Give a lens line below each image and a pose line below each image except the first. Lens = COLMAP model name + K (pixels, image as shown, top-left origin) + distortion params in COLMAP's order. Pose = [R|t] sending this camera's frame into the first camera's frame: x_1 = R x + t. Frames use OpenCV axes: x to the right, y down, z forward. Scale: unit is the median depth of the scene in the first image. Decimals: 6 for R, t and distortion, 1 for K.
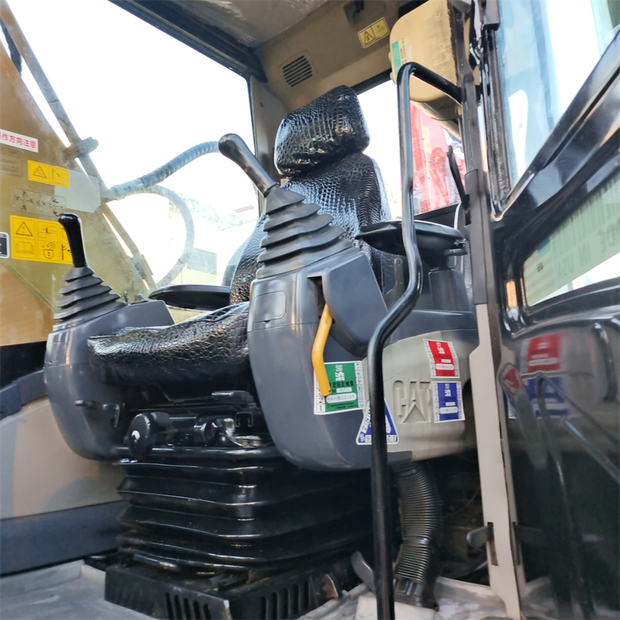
lens RADIAL K [[555.6, 0, 310.0], [0, 555.6, 310.0], [0, 0, 1]] dist [0.039911, -0.005589]
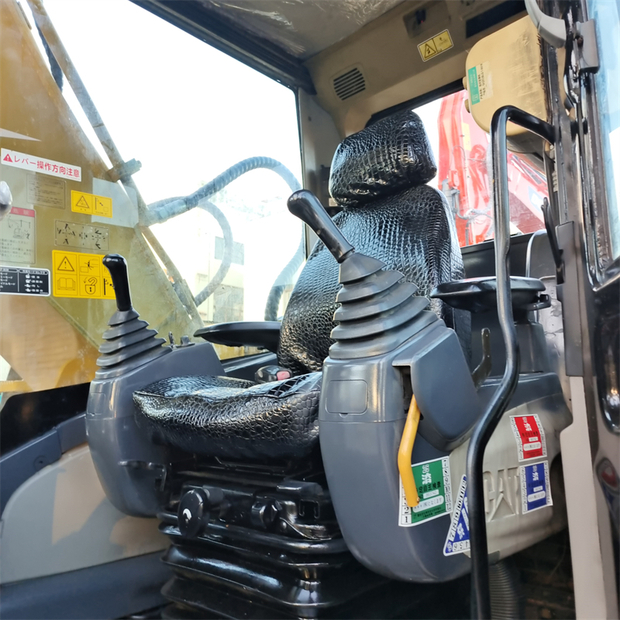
lens RADIAL K [[561.2, 0, 312.1], [0, 561.2, 310.6], [0, 0, 1]] dist [0.031561, 0.012639]
pose [[0.998907, 0.019380, -0.042538, -0.061679], [-0.018692, 0.999689, 0.016511, -0.102583], [0.042845, -0.015698, 0.998958, 0.077594]]
